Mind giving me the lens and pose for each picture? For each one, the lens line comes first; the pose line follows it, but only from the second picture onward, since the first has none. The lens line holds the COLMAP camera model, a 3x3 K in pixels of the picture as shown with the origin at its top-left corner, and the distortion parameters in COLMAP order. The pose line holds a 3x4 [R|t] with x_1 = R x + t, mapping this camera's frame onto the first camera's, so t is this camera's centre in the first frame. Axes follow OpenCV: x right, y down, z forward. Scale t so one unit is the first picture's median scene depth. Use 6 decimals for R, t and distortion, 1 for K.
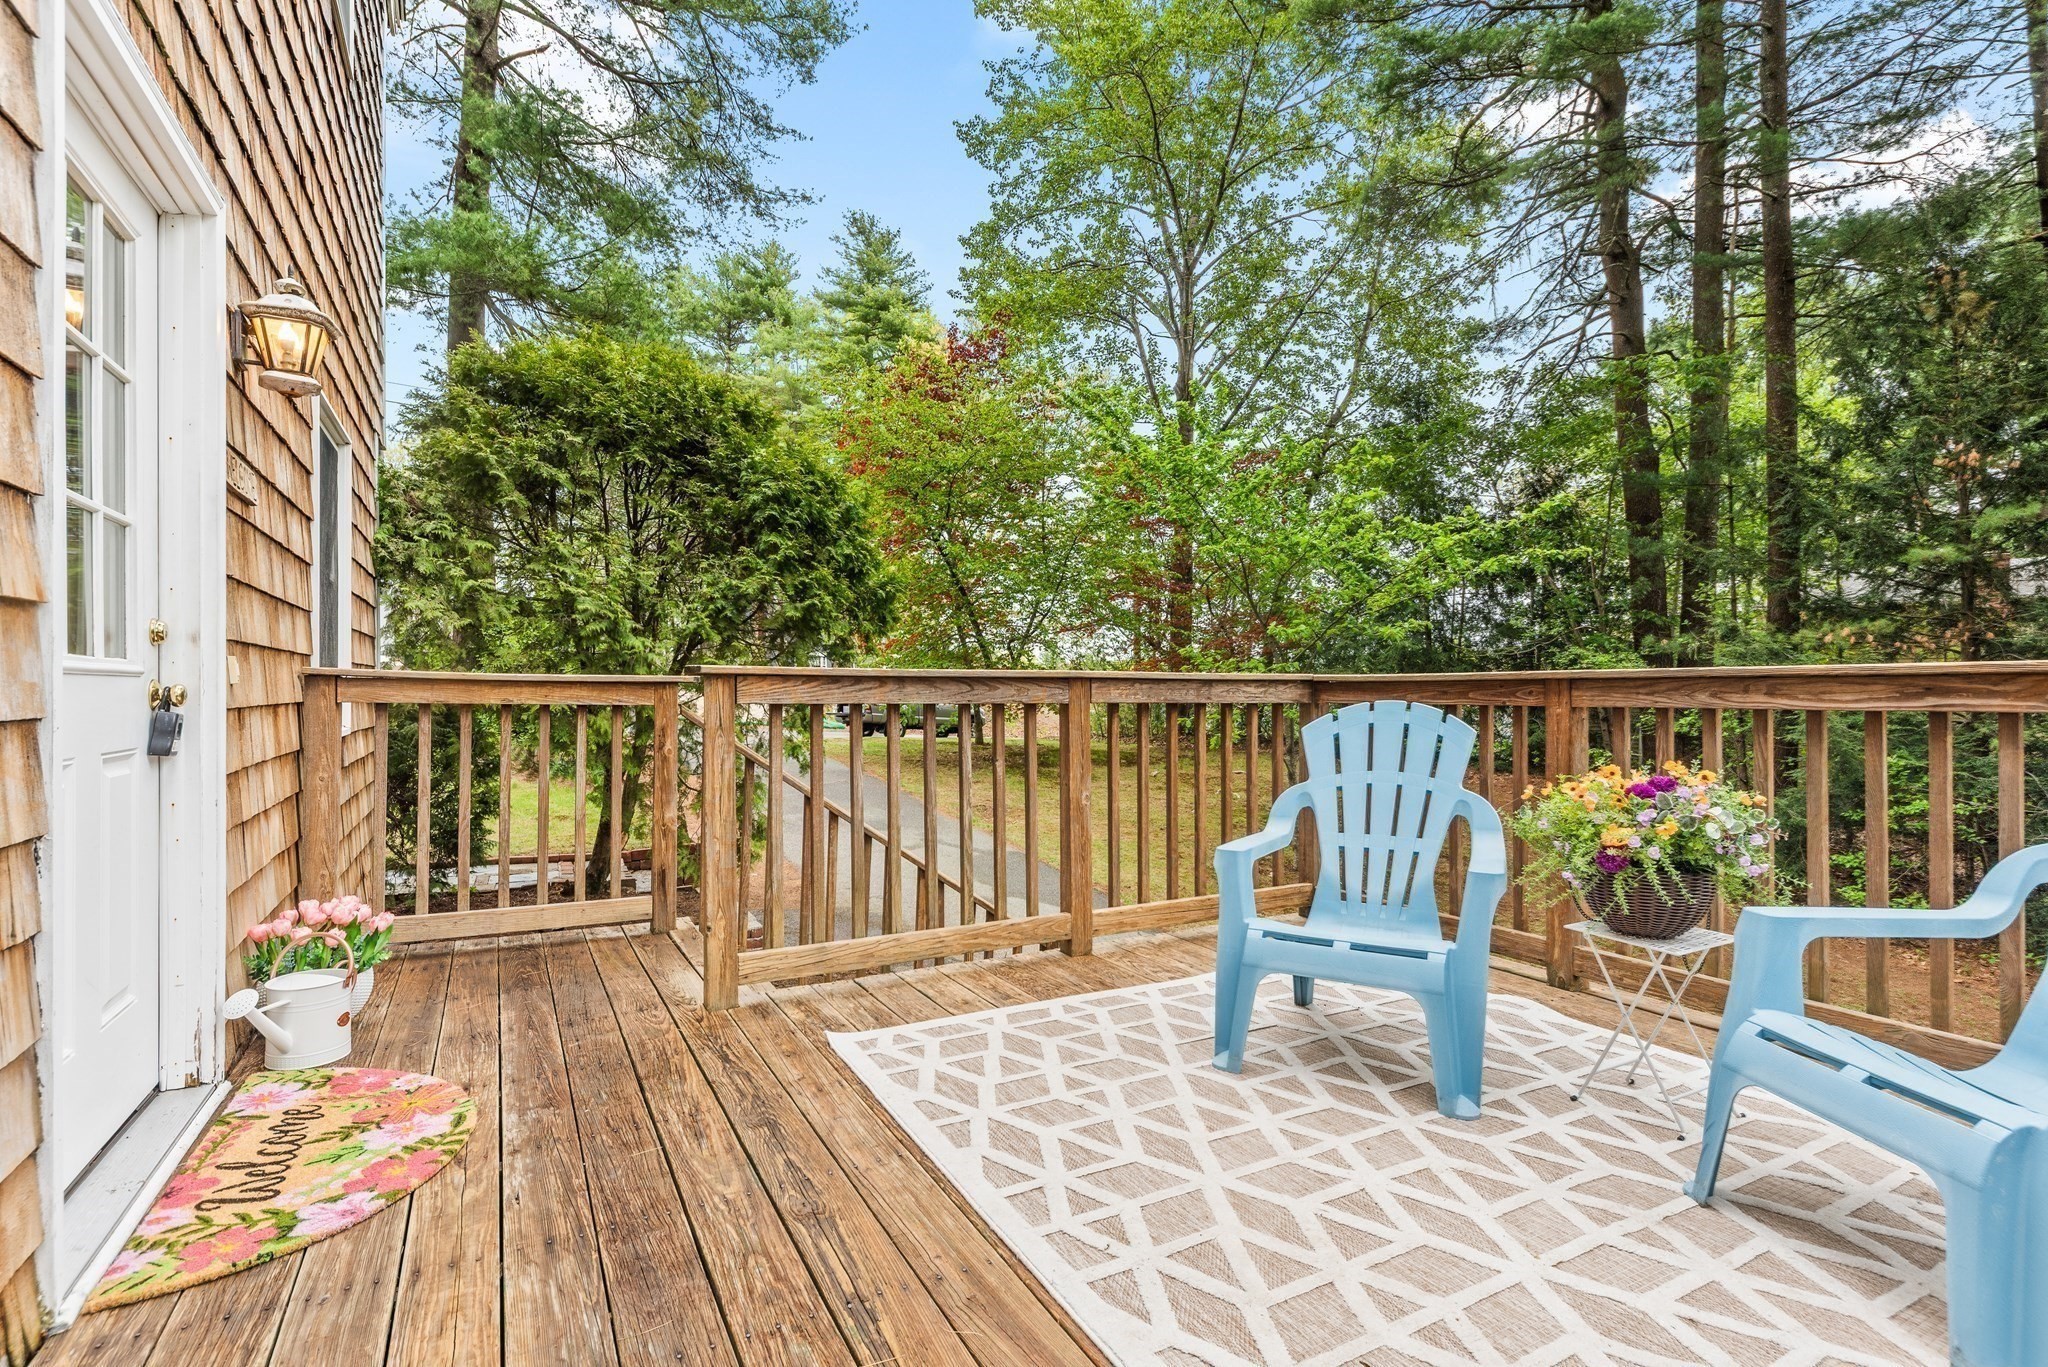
lens RADIAL K [[977.2, 0, 1017.9], [0, 977.2, 701.4], [0, 0, 1]] dist [0.008244, -0.004036]
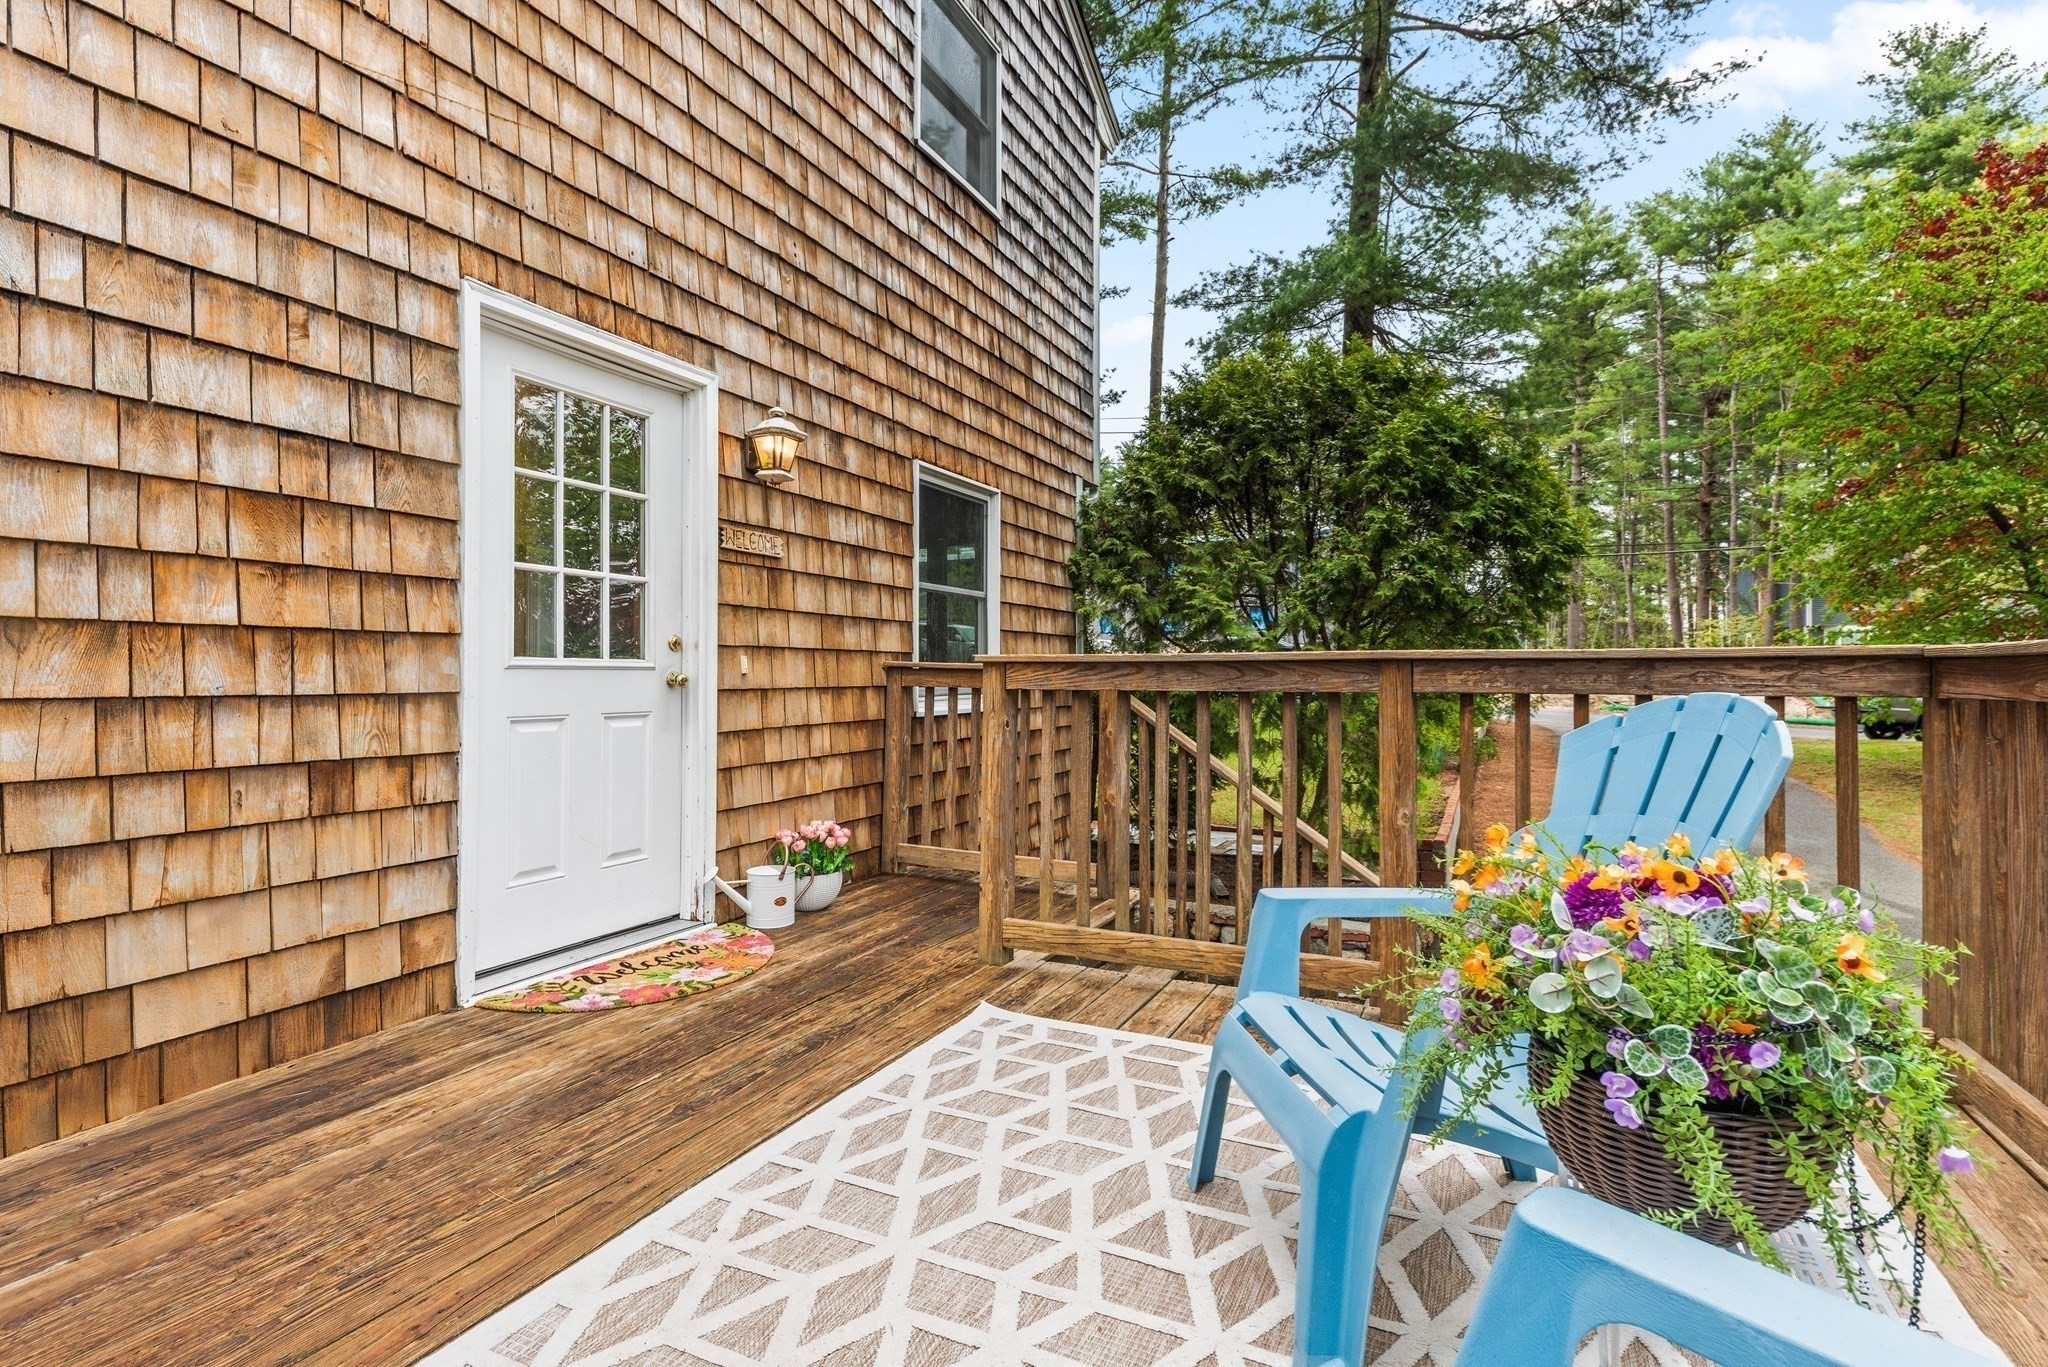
lens RADIAL K [[977.2, 0, 1015.2], [0, 977.2, 662.8], [0, 0, 1]] dist [0.008244, -0.004036]
pose [[0.586774, -0.011571, -0.809668, 0.716440], [-0.006542, 0.999798, -0.019030, -0.009362], [0.809724, 0.016463, 0.586580, 0.418246]]
